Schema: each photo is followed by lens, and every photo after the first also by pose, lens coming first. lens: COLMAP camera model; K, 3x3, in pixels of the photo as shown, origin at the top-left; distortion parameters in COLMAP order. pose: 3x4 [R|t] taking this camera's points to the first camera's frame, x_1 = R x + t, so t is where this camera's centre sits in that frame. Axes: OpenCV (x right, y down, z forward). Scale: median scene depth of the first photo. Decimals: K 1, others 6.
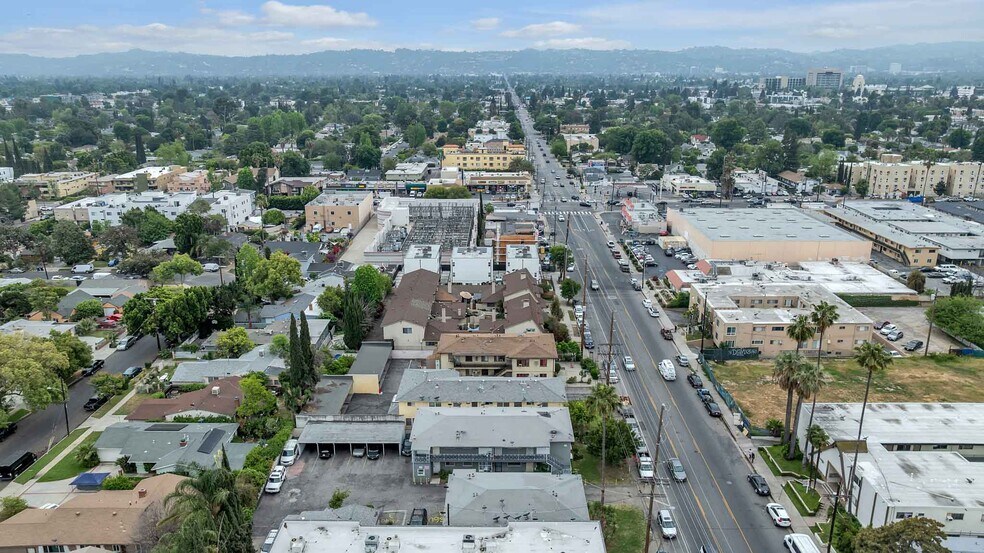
lens RADIAL K [[691.6, 0, 495.8], [0, 691.6, 276.0], [0, 0, 1]] dist [-0.026160, 0.023070]
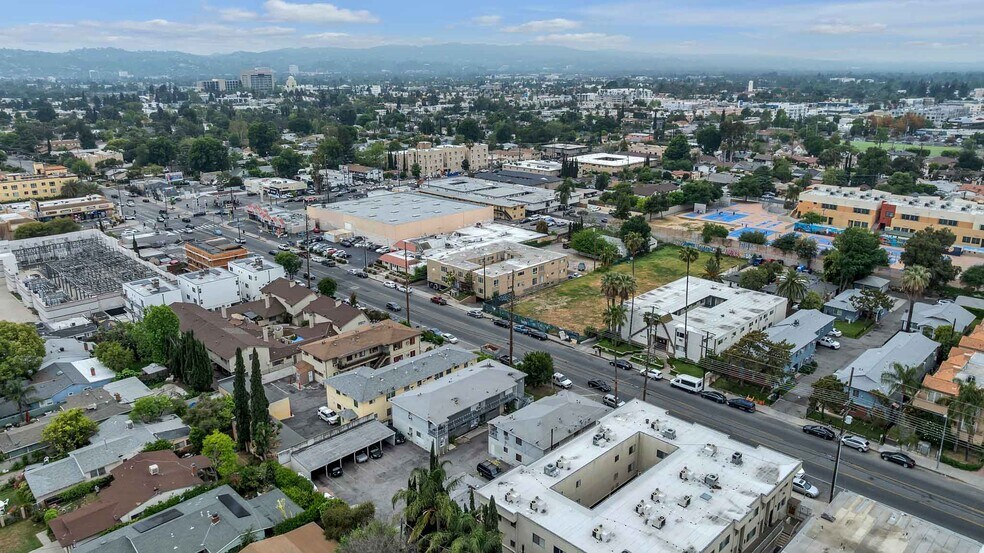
lens RADIAL K [[691.6, 0, 495.8], [0, 691.6, 276.0], [0, 0, 1]] dist [-0.026160, 0.023070]
pose [[0.701035, -0.207269, 0.682342, -0.530722], [0.209332, 0.974489, 0.080945, -0.036458], [-0.681712, 0.086091, 0.726538, 0.075609]]
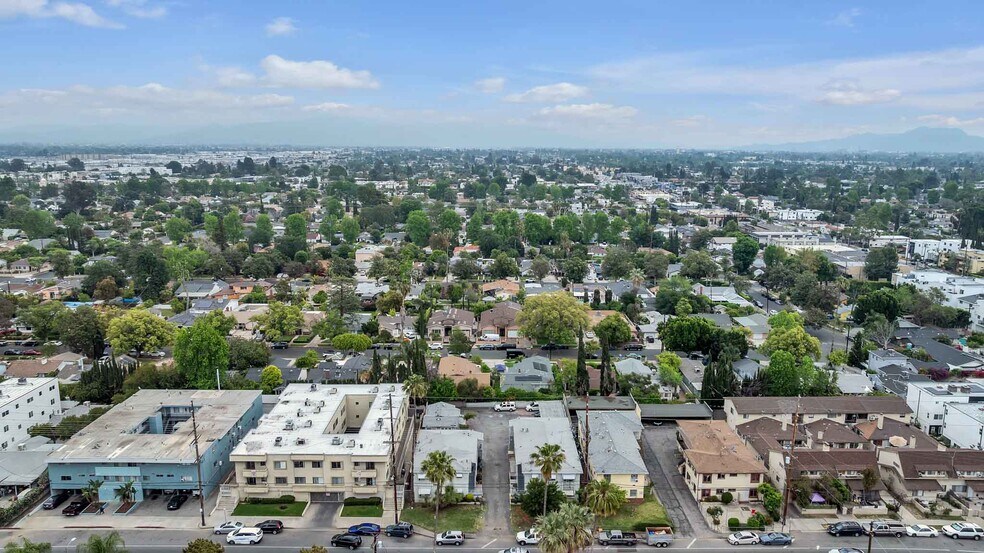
lens RADIAL K [[691.6, 0, 495.8], [0, 691.6, 276.0], [0, 0, 1]] dist [-0.026160, 0.023070]
pose [[0.011834, 0.190964, -0.981526, 0.850480], [-0.294199, 0.938812, 0.179107, -0.192966], [0.955671, 0.286644, 0.067291, 0.551811]]
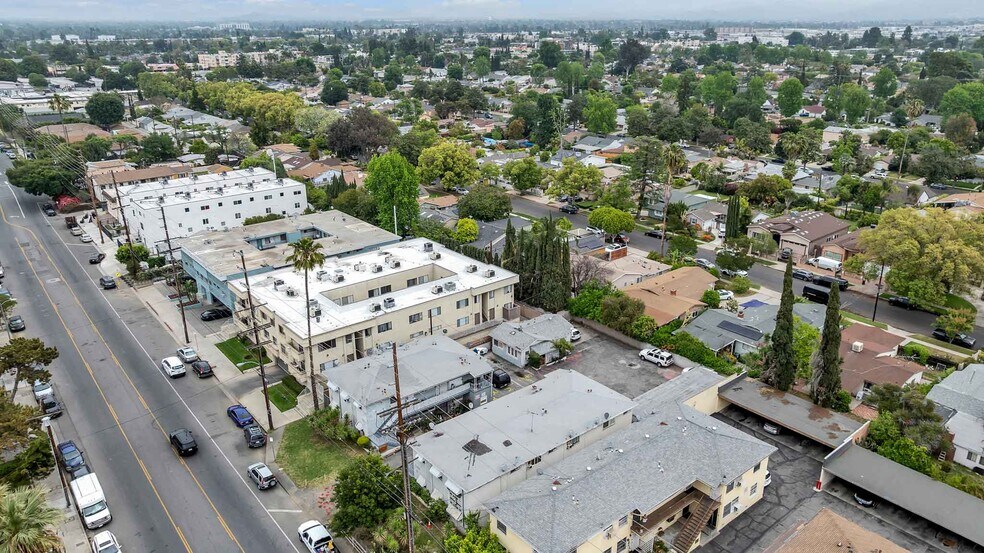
lens RADIAL K [[691.6, 0, 495.8], [0, 691.6, 276.0], [0, 0, 1]] dist [-0.026160, 0.023070]
pose [[-0.768842, 0.227331, -0.597664, 0.299833], [-0.178318, 0.821367, 0.541811, -0.208939], [0.614072, 0.523141, -0.590964, 0.976307]]
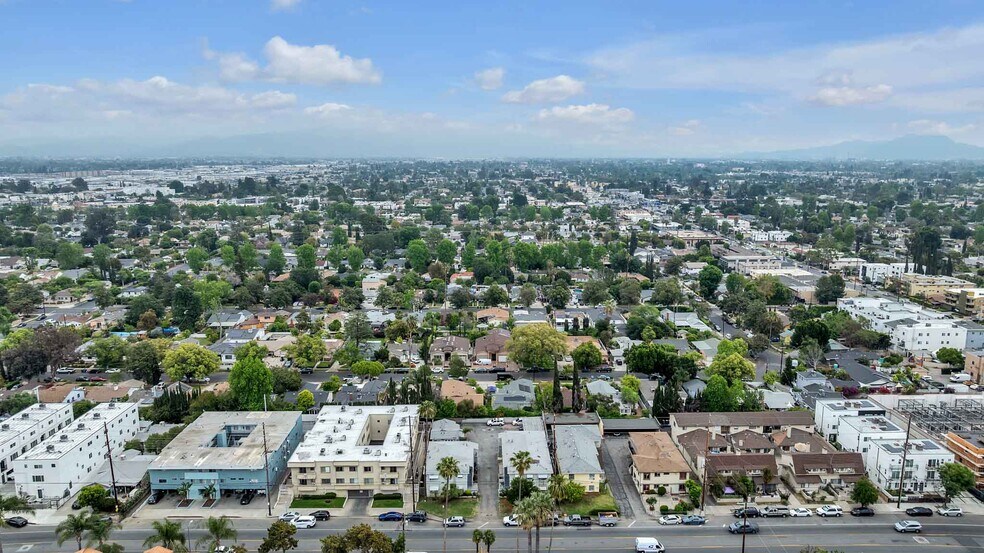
lens RADIAL K [[691.6, 0, 495.8], [0, 691.6, 276.0], [0, 0, 1]] dist [-0.026160, 0.023070]
pose [[0.021883, 0.178817, -0.983639, 1.111491], [-0.287894, 0.943326, 0.165084, -0.306766], [0.957412, 0.279571, 0.072123, 0.519596]]
